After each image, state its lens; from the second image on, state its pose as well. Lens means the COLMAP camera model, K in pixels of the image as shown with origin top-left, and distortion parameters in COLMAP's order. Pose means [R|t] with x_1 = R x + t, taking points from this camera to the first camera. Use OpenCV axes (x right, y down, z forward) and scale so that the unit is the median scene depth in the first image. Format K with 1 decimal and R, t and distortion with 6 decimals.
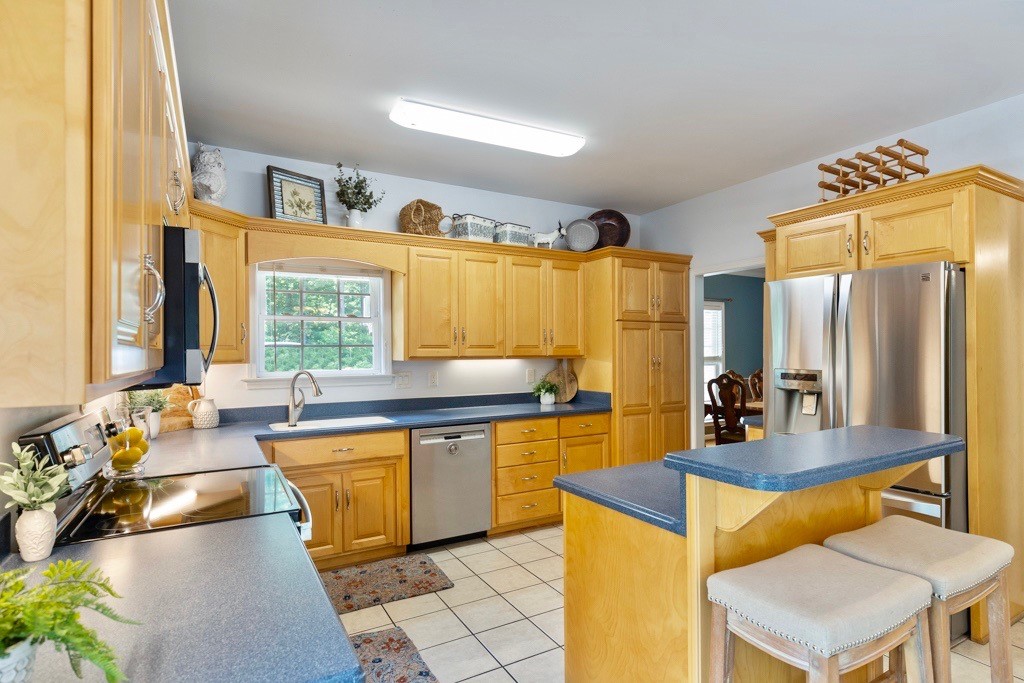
lens RADIAL K [[527.1, 0, 515.8], [0, 527.1, 346.5], [0, 0, 1]] dist [-0.001312, 0.001646]
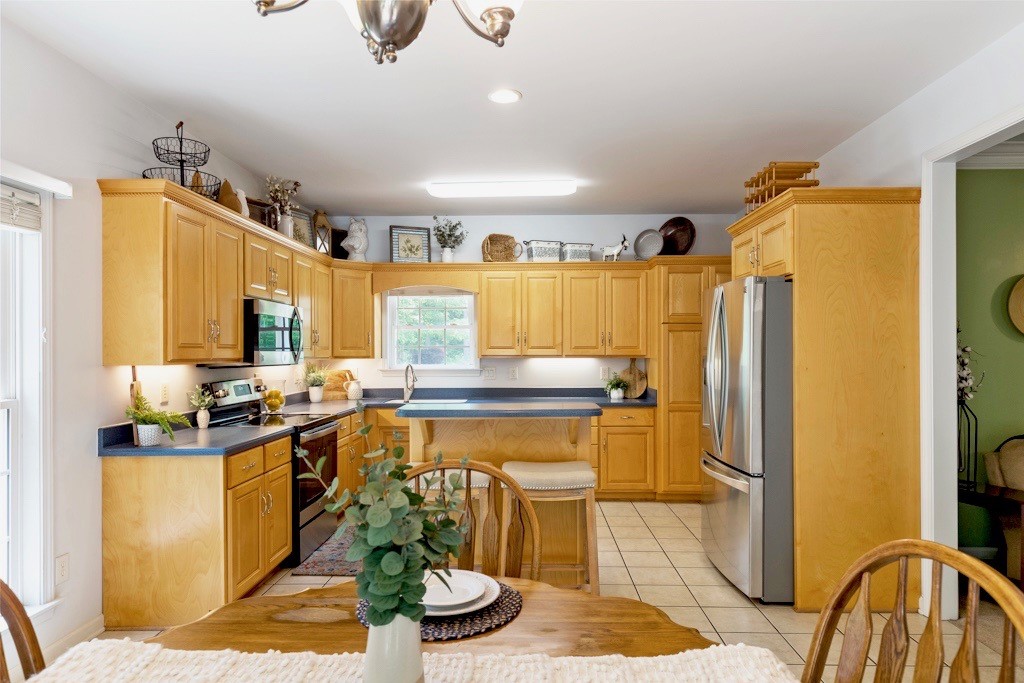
lens RADIAL K [[618.0, 0, 516.3], [0, 618.0, 348.0], [0, 0, 1]] dist [0.002642, -0.003287]
pose [[0.858278, 0.000552, -0.513185, 0.629156], [0.002370, 0.999984, 0.005040, -0.006032], [0.513179, -0.005542, 0.858263, -0.268495]]
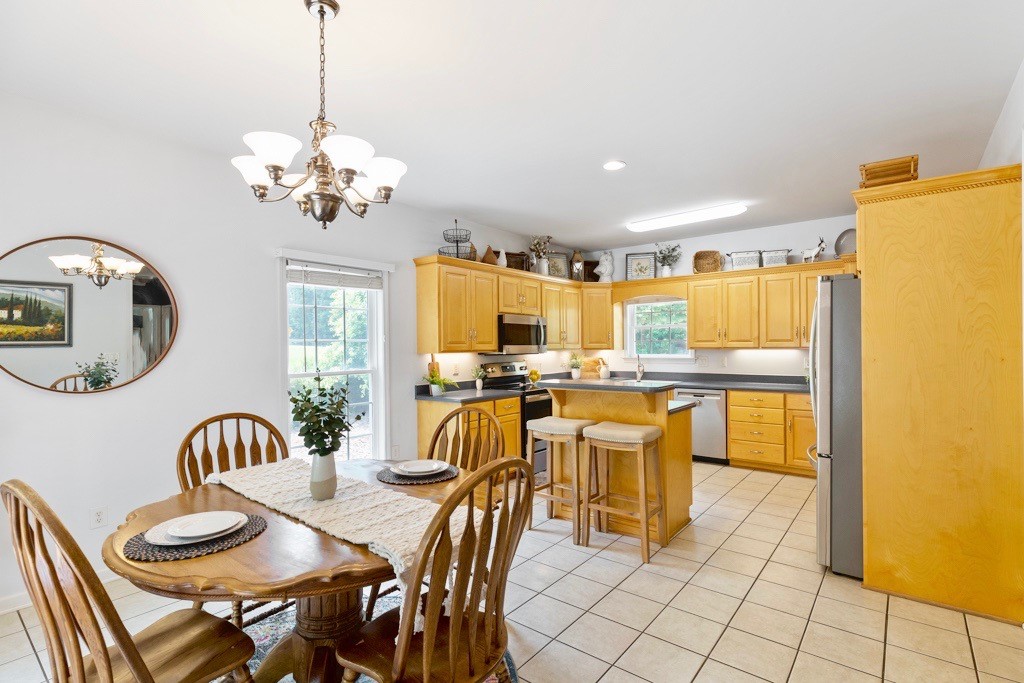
lens RADIAL K [[481.8, 0, 516.6], [0, 481.8, 342.8], [0, 0, 1]] dist [-0.000256, -0.000402]
pose [[0.370628, -0.003441, -0.928775, 0.968047], [0.015019, 0.999885, 0.002289, -0.006496], [0.928660, -0.014797, 0.370637, -0.084506]]
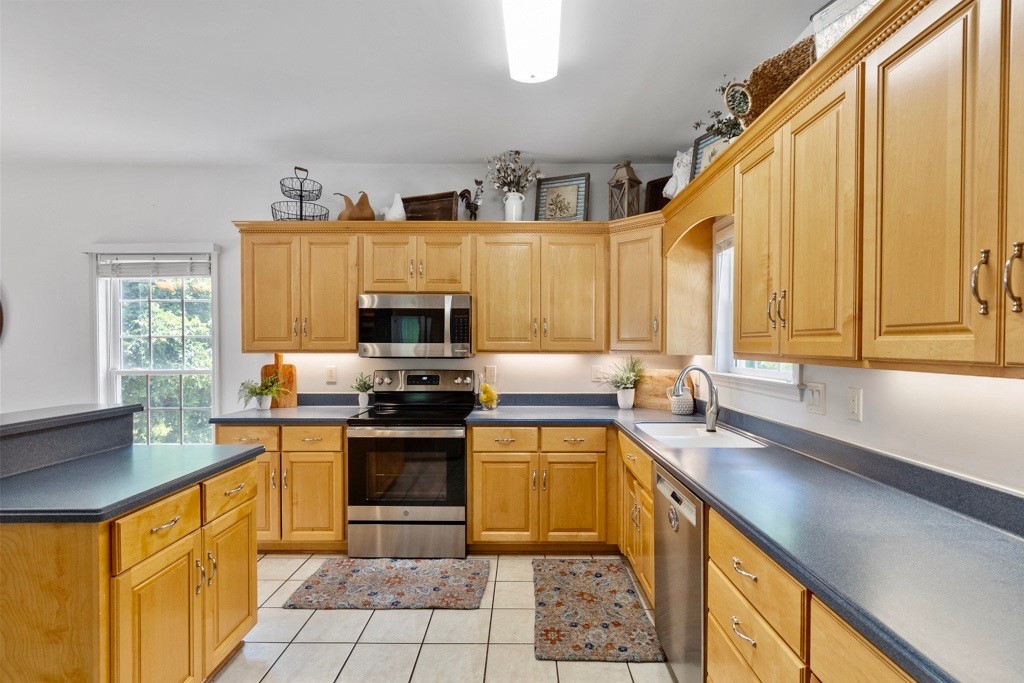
lens RADIAL K [[513.3, 0, 508.1], [0, 513.3, 336.9], [0, 0, 1]] dist [0.001851, -0.001640]
pose [[-0.504794, -0.007400, -0.863208, 0.407925], [0.007469, 0.999888, -0.012939, 0.005310], [0.863208, -0.012979, -0.504682, 1.013068]]
